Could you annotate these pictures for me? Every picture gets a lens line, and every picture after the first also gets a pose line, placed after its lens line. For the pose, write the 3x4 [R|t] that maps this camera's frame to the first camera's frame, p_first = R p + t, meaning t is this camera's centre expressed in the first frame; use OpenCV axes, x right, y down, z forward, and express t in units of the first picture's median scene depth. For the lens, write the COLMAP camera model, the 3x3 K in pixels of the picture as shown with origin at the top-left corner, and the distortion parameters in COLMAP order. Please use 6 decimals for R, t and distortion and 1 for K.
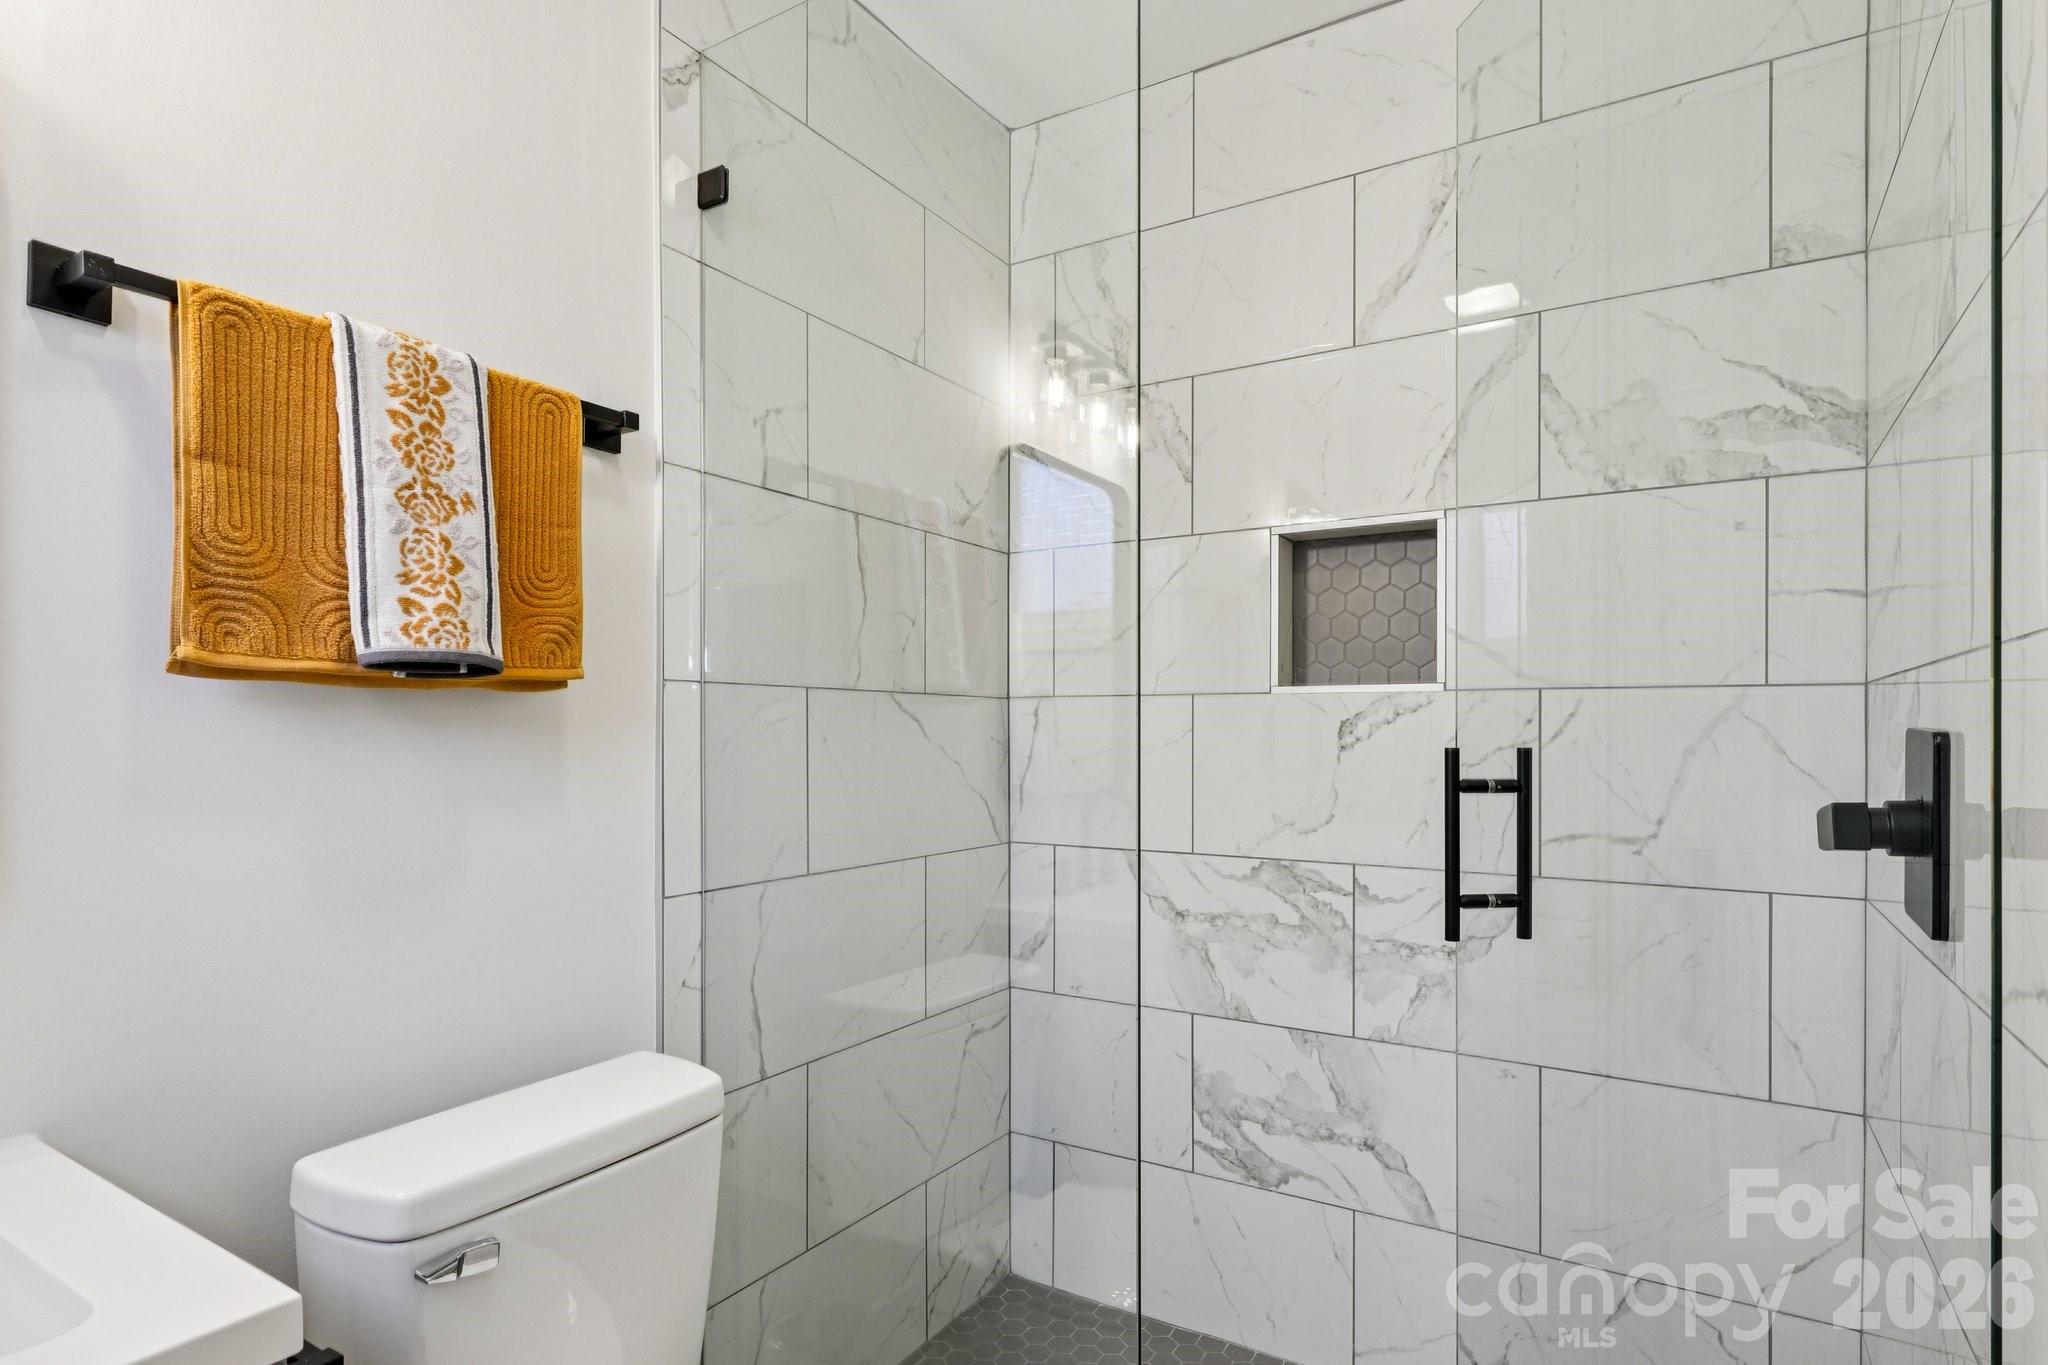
lens RADIAL K [[1060.9, 0, 1013.6], [0, 1060.9, 739.3], [0, 0, 1]] dist [0.000968, 0.000721]
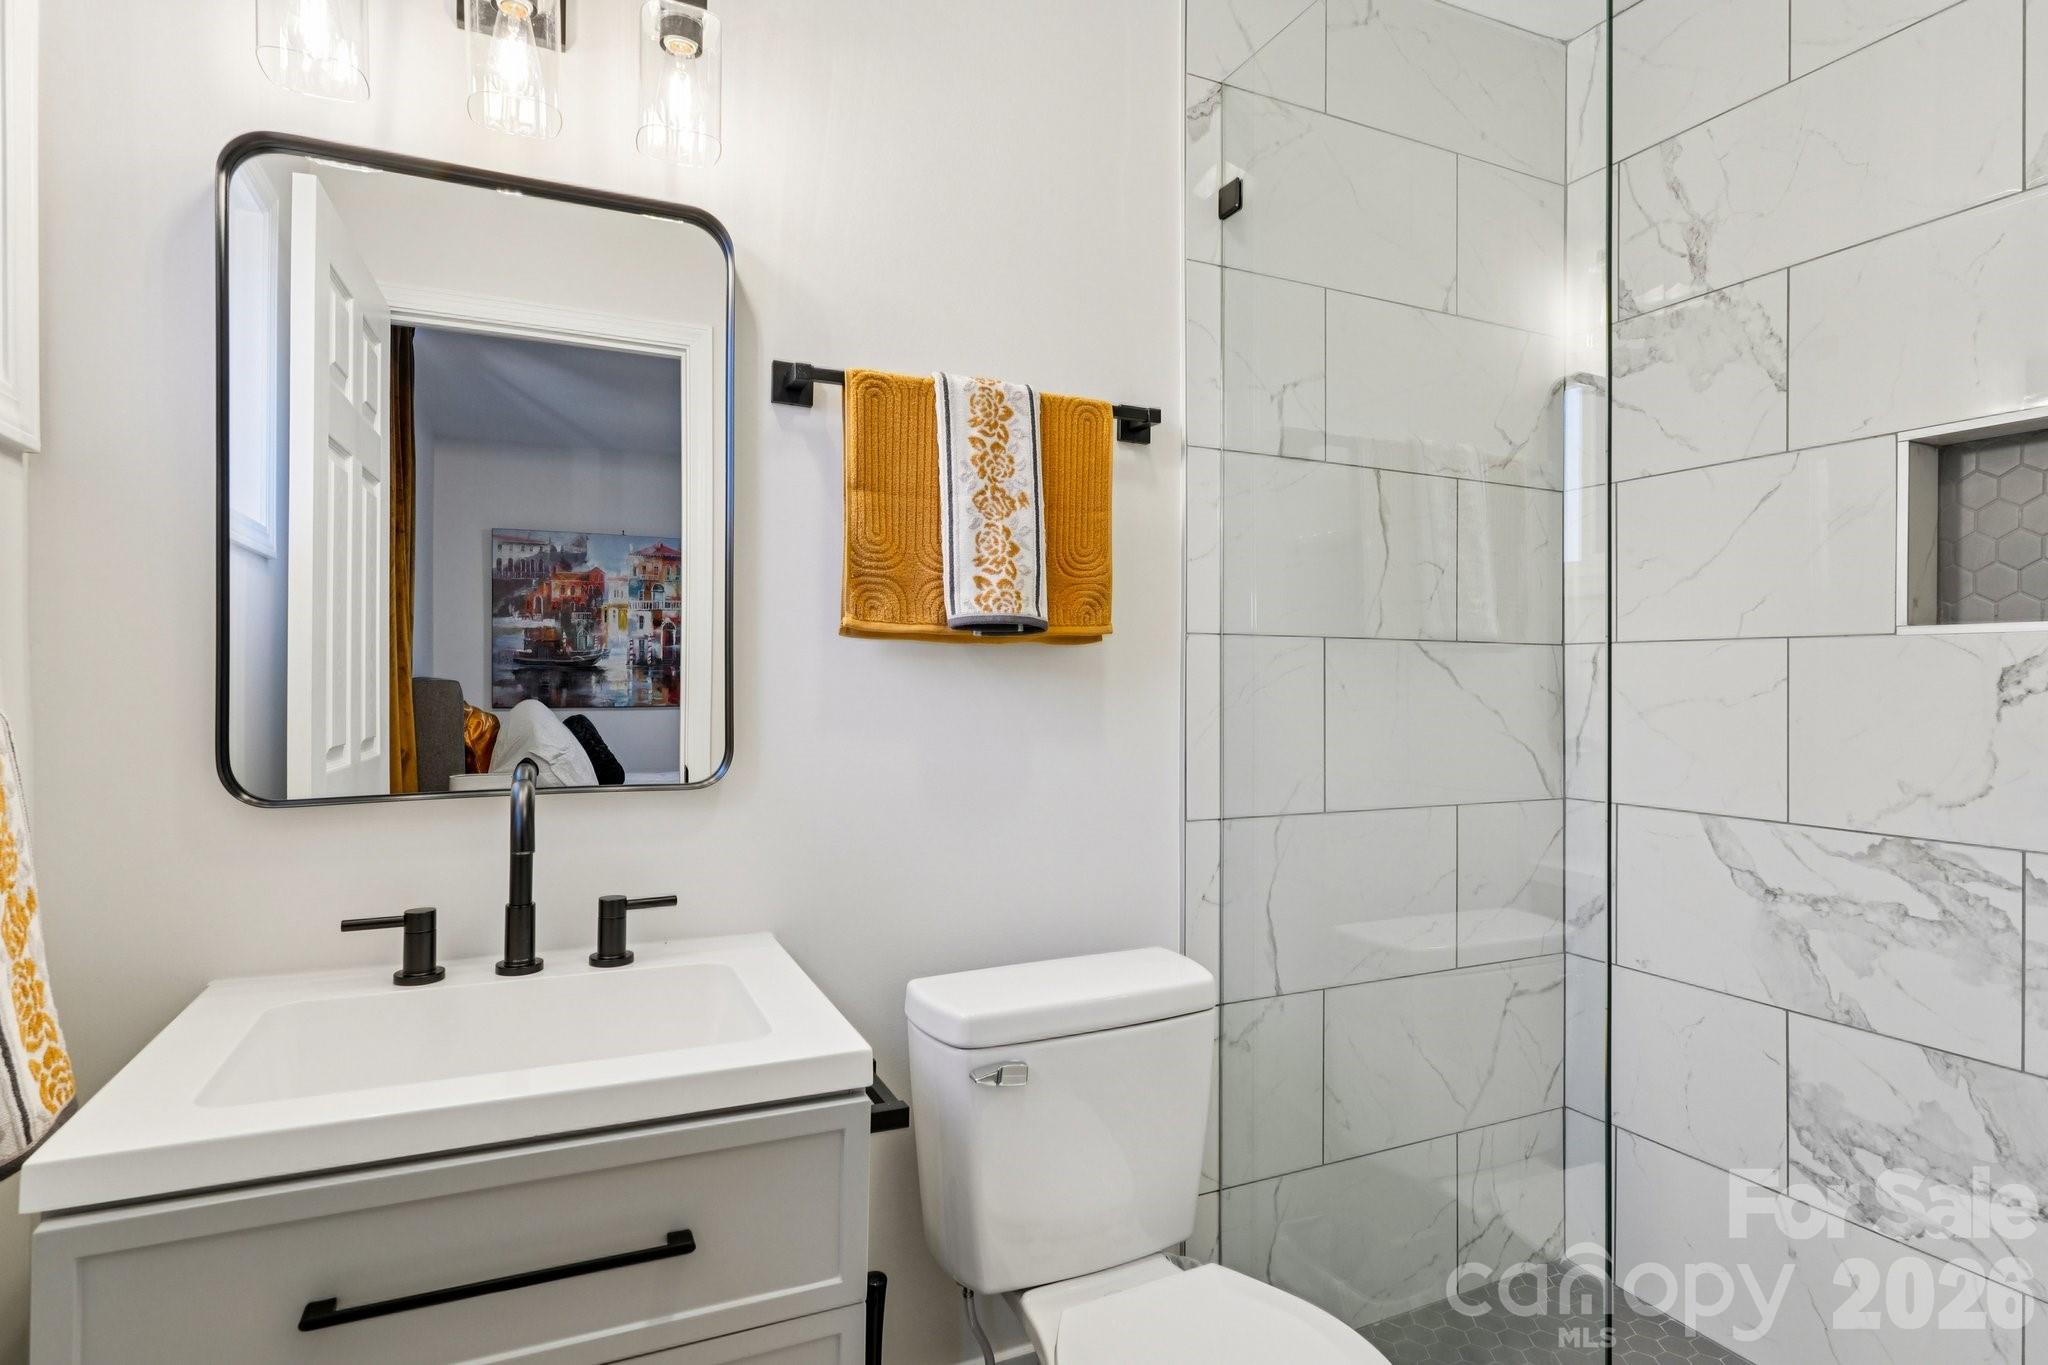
lens RADIAL K [[1060.9, 0, 1032.8], [0, 1060.9, 690.4], [0, 0, 1]] dist [0.000968, 0.000721]
pose [[0.842575, 0.009657, -0.538493, 0.138501], [-0.009500, 0.999950, 0.003069, 0.004269], [0.538496, 0.002530, 0.842624, -0.061730]]
